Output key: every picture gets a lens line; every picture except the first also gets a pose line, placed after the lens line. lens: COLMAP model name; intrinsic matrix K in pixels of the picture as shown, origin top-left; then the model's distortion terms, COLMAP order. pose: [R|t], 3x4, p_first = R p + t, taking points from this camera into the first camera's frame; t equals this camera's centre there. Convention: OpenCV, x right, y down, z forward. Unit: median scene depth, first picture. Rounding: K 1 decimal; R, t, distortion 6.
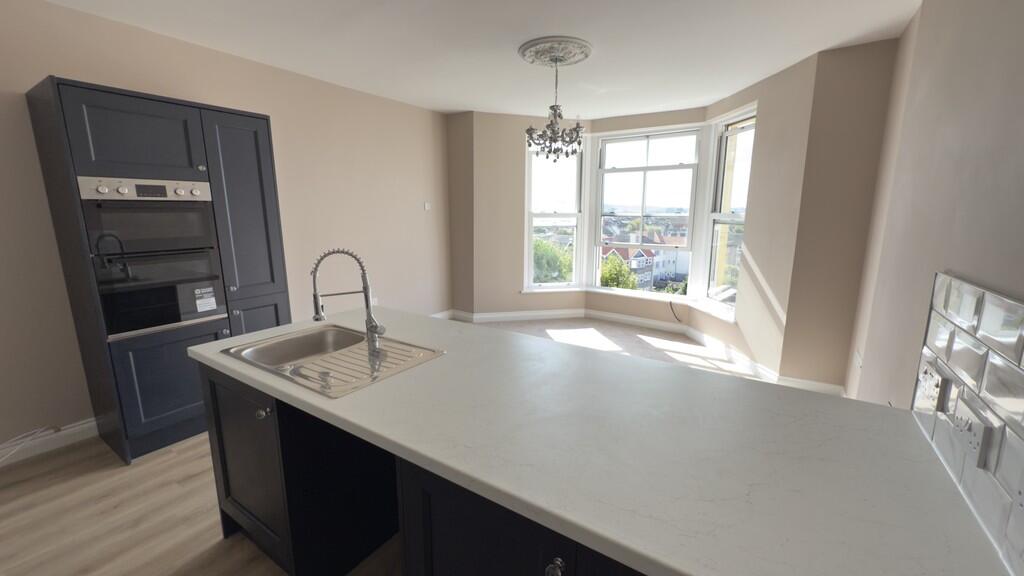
lens RADIAL K [[409.7, 0, 513.8], [0, 409.7, 286.7], [0, 0, 1]] dist [-0.001097, 0.000048]
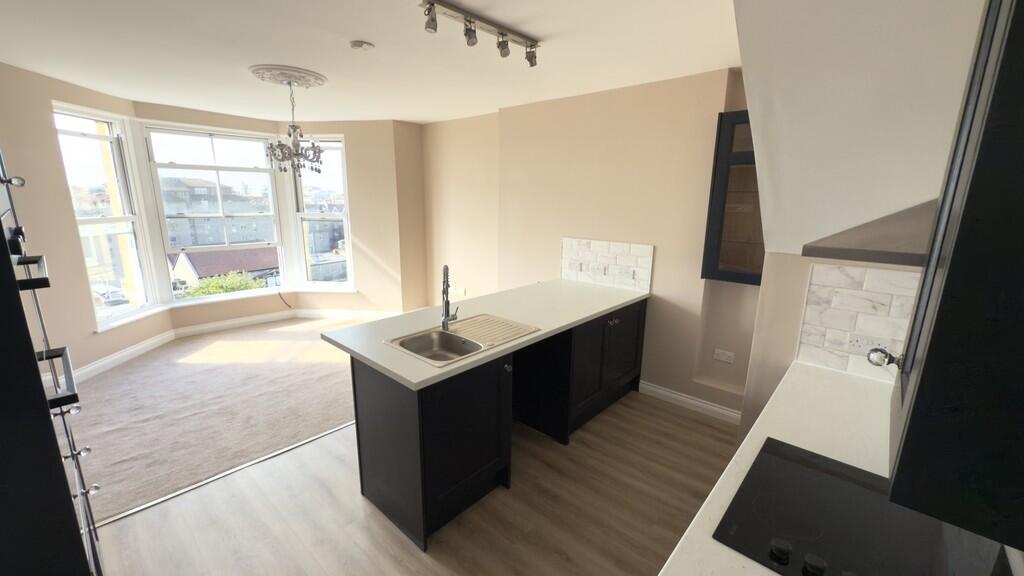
lens RADIAL K [[409.7, 0, 509.0], [0, 409.7, 286.7], [0, 0, 1]] dist [-0.001097, 0.000048]
pose [[0.151419, -0.213445, 0.965150, -0.638860], [0.166461, 0.967969, 0.187953, -0.090918], [-0.974353, 0.132200, 0.182099, 0.201409]]
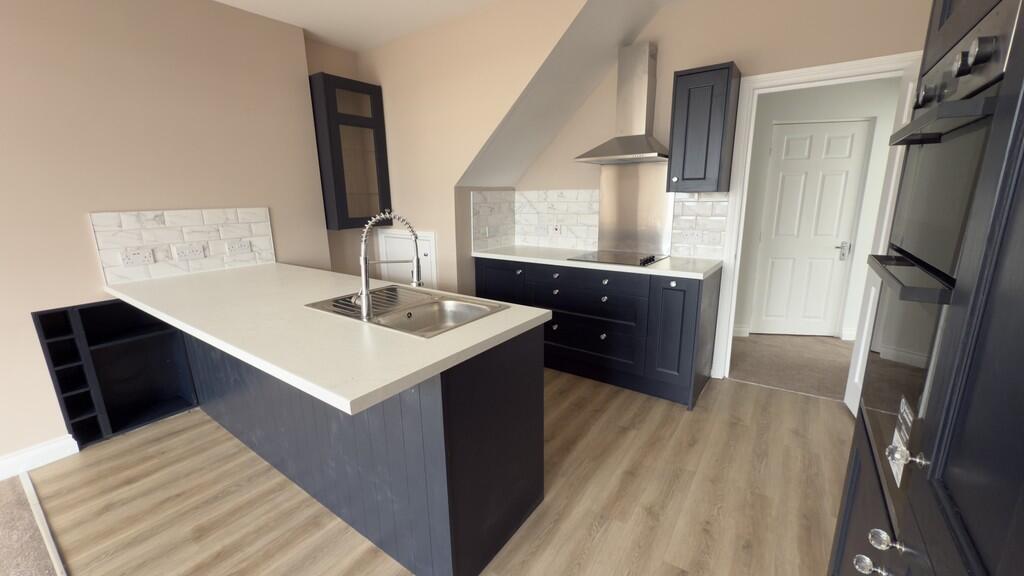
lens RADIAL K [[409.7, 0, 514.0], [0, 409.7, 290.7], [0, 0, 1]] dist [-0.001097, 0.000048]
pose [[-0.999461, 0.006764, 0.032114, -0.275216], [0.019044, 0.916469, 0.399652, -0.109927], [-0.026728, 0.400048, -0.916104, 0.704493]]
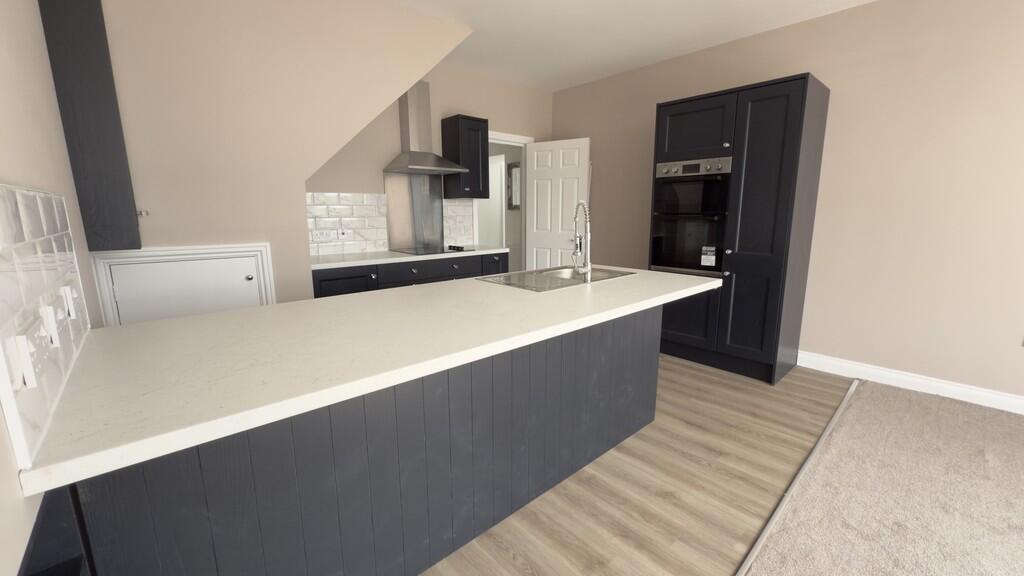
lens RADIAL K [[409.7, 0, 510.4], [0, 409.7, 284.0], [0, 0, 1]] dist [-0.001097, 0.000048]
pose [[-0.253665, 0.174660, -0.951393, 0.321572], [-0.171297, 0.959906, 0.221895, -0.033103], [0.952004, 0.219257, -0.213576, 0.409413]]
